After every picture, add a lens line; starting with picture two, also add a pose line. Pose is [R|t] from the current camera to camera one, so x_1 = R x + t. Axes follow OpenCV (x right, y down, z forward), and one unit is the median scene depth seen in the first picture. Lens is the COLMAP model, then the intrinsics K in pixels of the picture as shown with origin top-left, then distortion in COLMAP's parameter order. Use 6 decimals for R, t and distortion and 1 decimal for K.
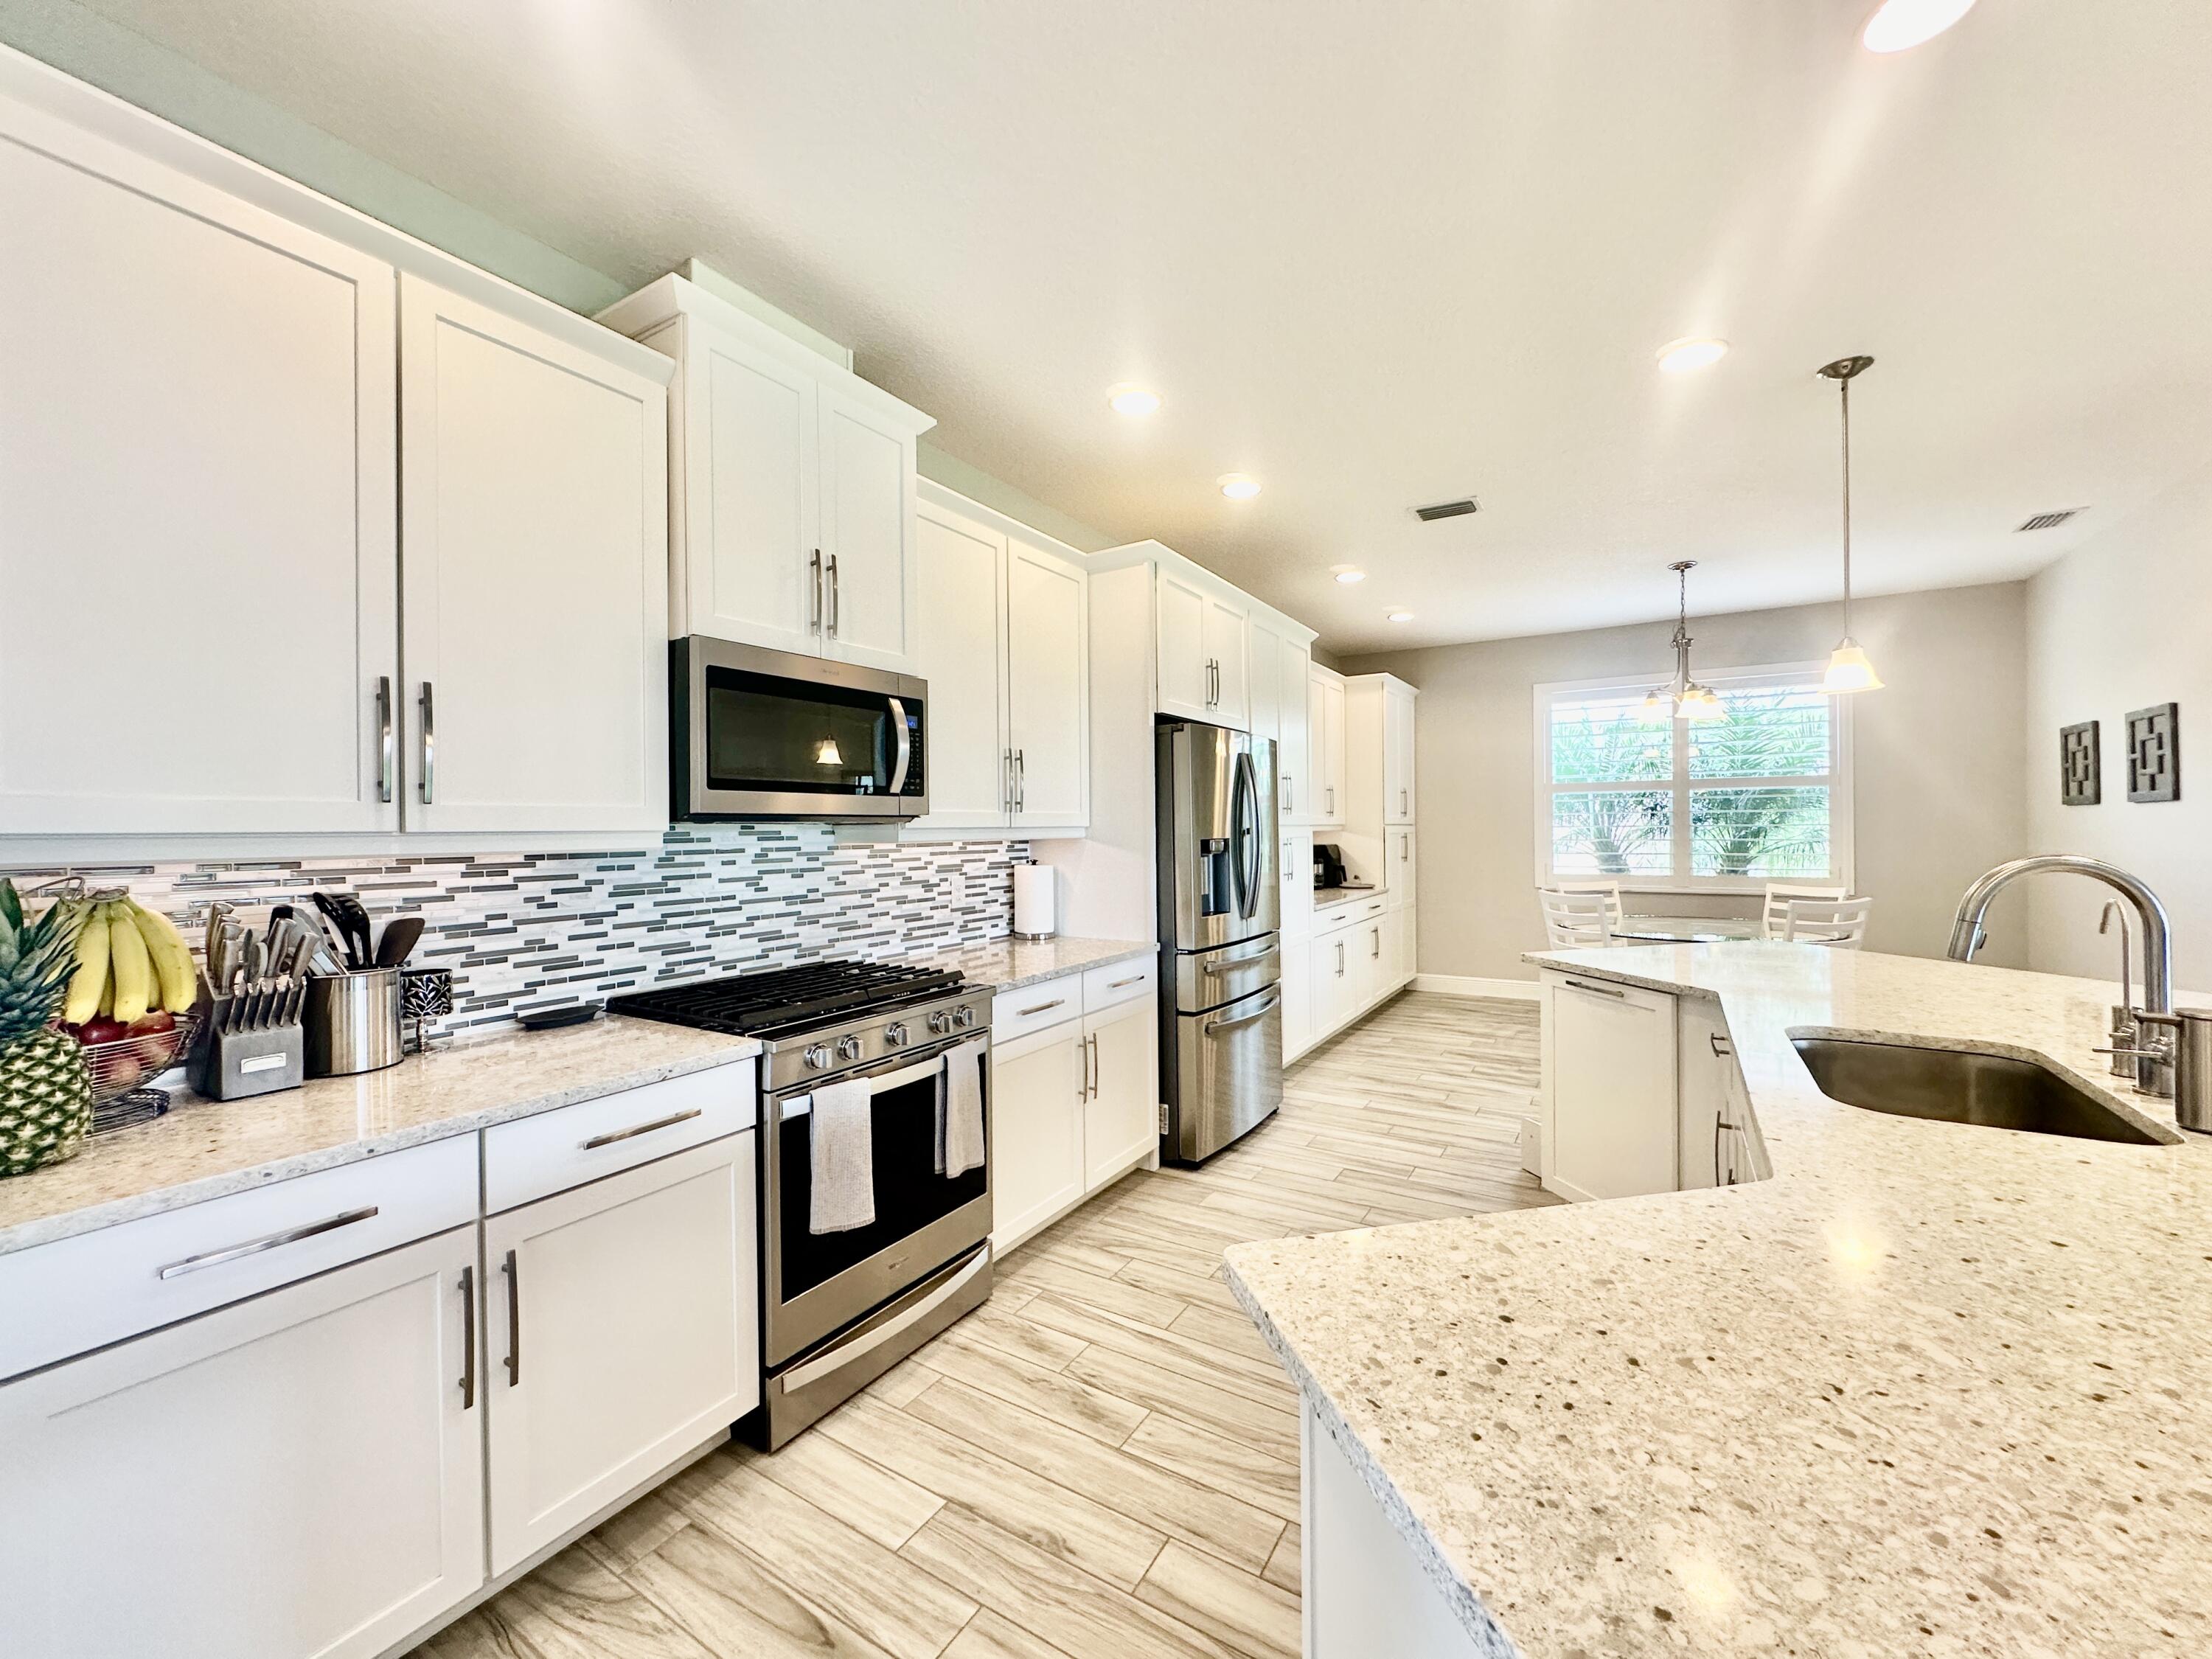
lens RADIAL K [[900.2, 0, 1117.7], [0, 900.2, 814.2], [0, 0, 1]] dist [-0.002776, -0.000193]
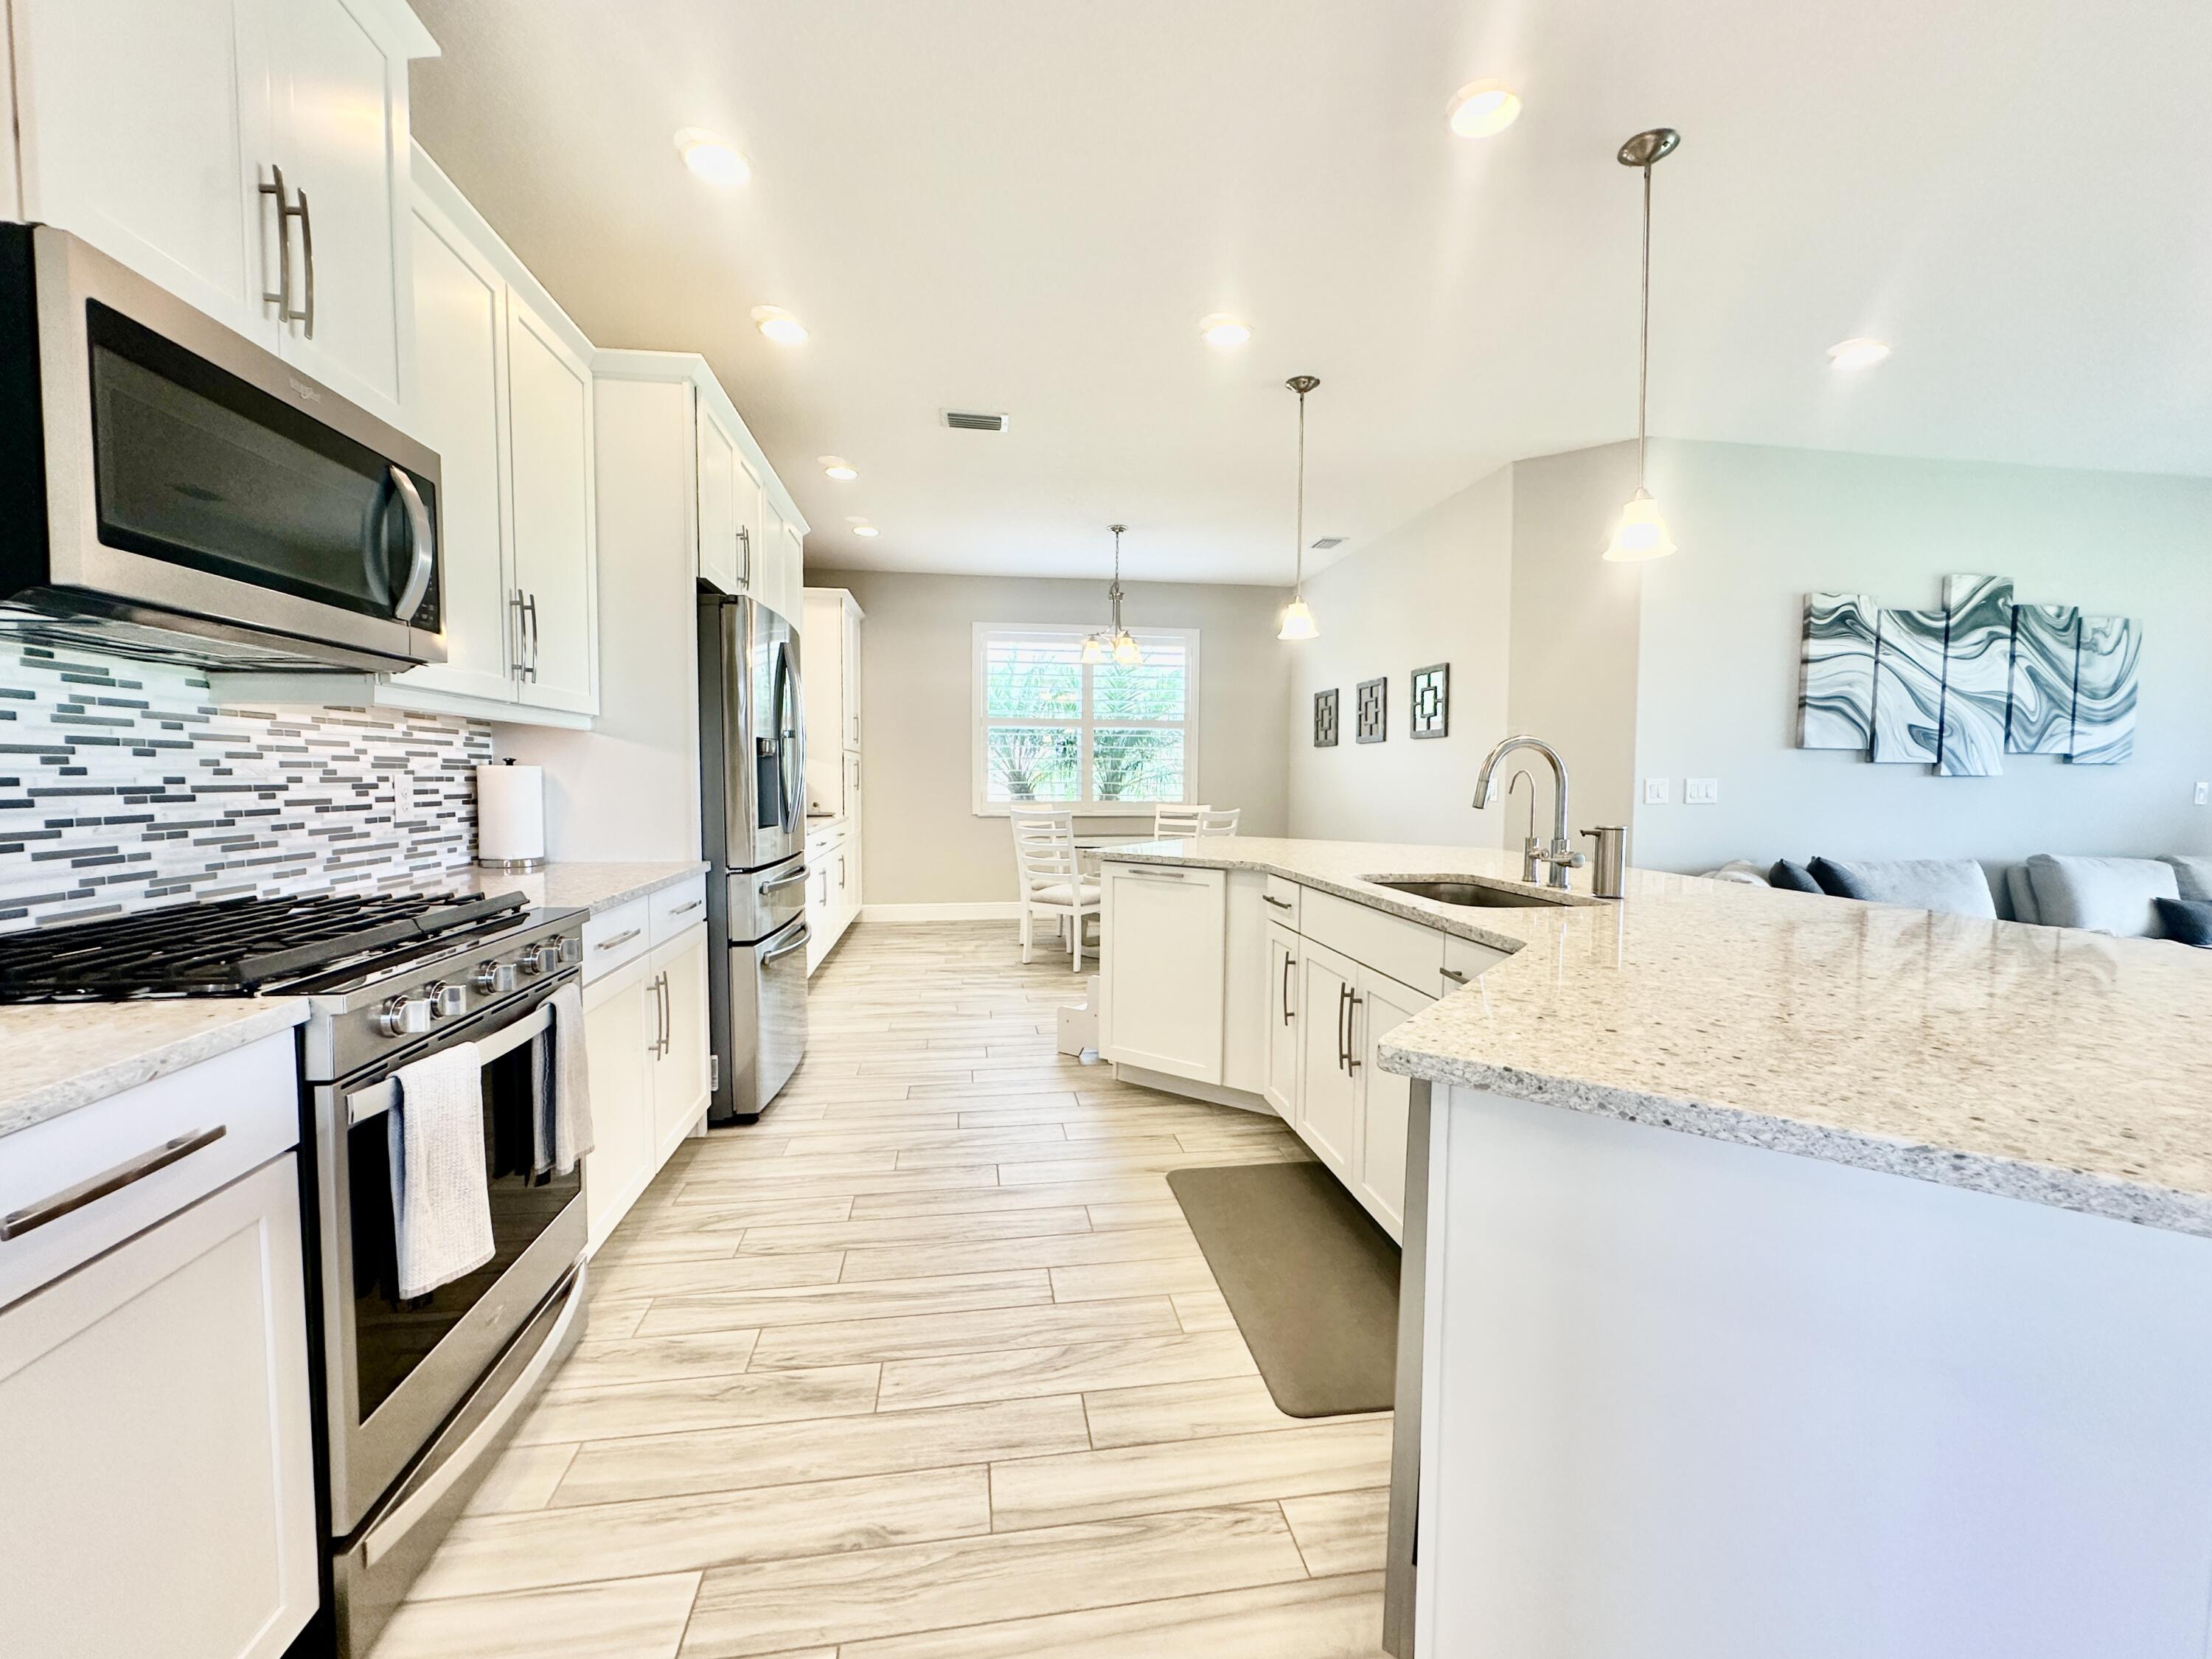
lens RADIAL K [[900.2, 0, 1114.4], [0, 900.2, 823.9], [0, 0, 1]] dist [-0.002776, -0.000193]
pose [[0.754660, -0.021019, 0.655779, -0.276810], [-0.021639, 0.998146, 0.056895, 0.070670], [-0.655759, -0.057126, 0.752806, 0.178472]]
